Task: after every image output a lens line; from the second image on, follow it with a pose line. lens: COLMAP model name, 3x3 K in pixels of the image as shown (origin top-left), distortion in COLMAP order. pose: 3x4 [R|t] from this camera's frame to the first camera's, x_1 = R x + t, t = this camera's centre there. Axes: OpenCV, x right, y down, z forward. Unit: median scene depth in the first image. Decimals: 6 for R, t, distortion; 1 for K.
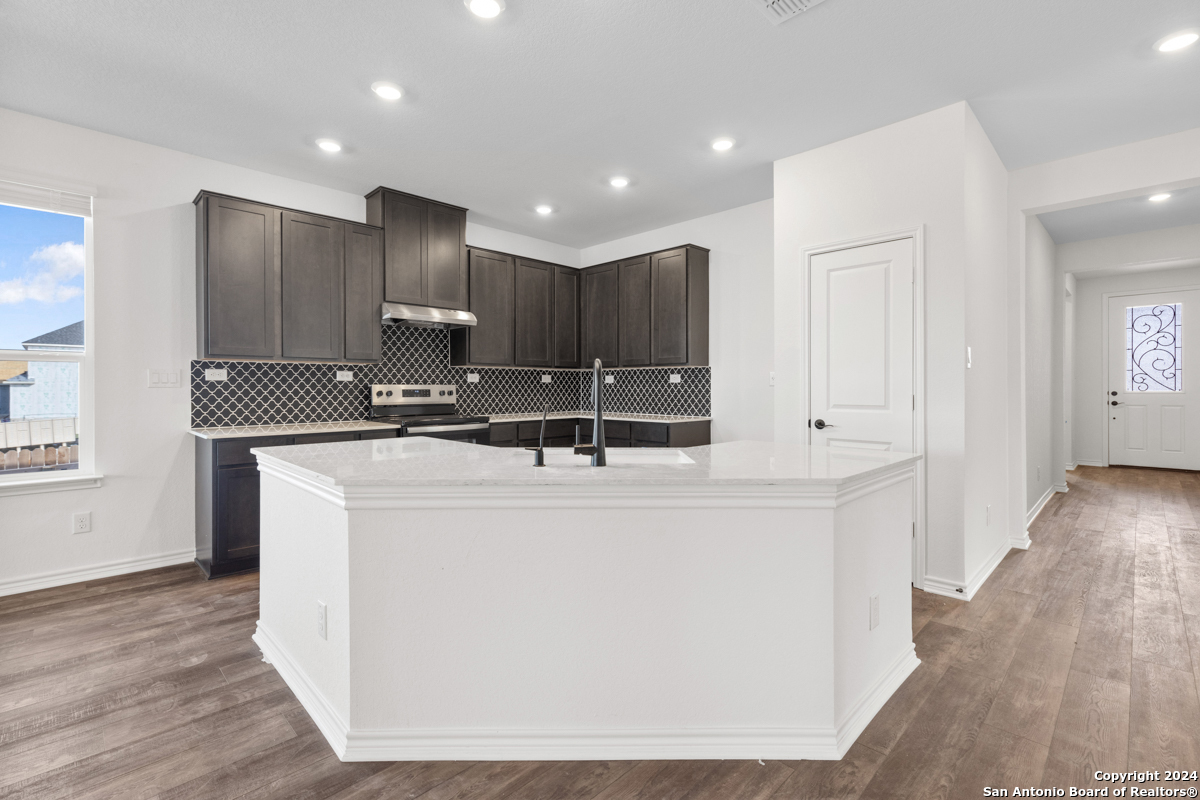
lens RADIAL K [[554.0, 0, 595.2], [0, 554.0, 386.2], [0, 0, 1]] dist [-0.000010, -0.001938]
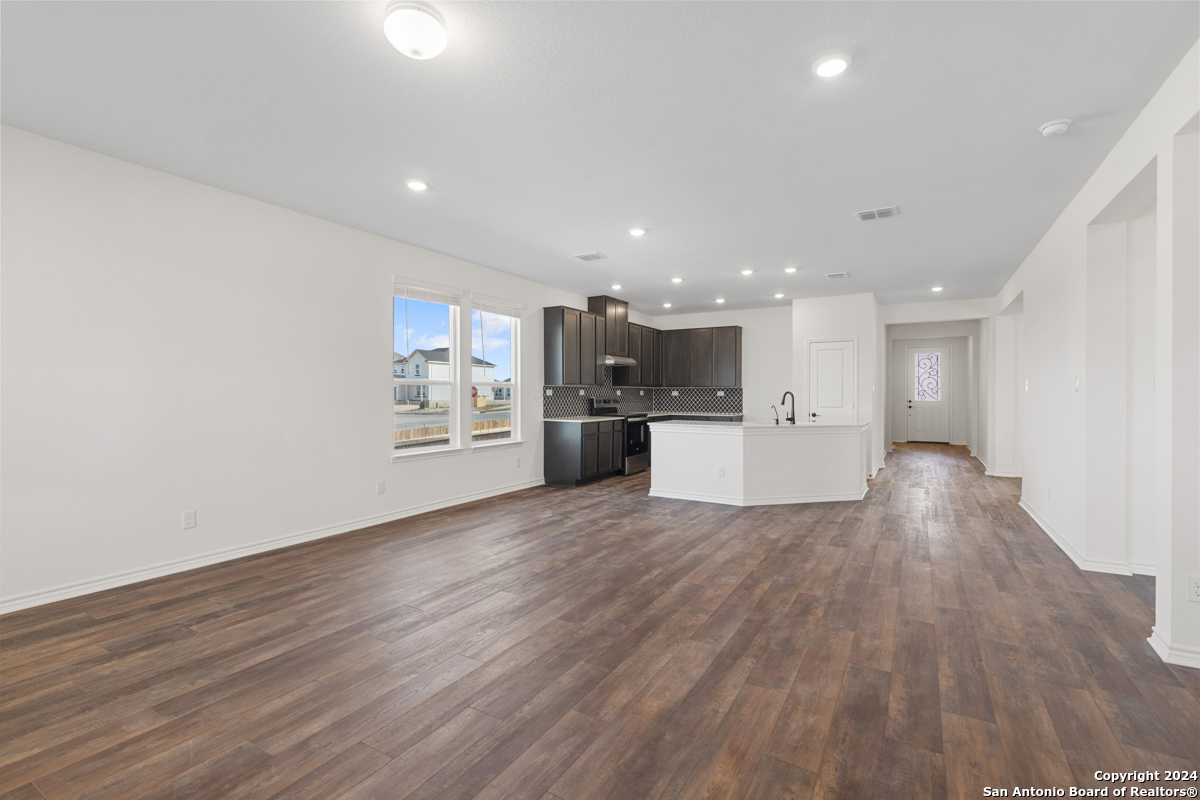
lens RADIAL K [[554.0, 0, 595.2], [0, 554.0, 386.2], [0, 0, 1]] dist [-0.000010, -0.001938]
pose [[0.968414, 0.007389, 0.249237, -0.911887], [-0.004311, 0.999908, -0.012891, -0.015914], [-0.249309, 0.011409, 0.968357, -0.888872]]
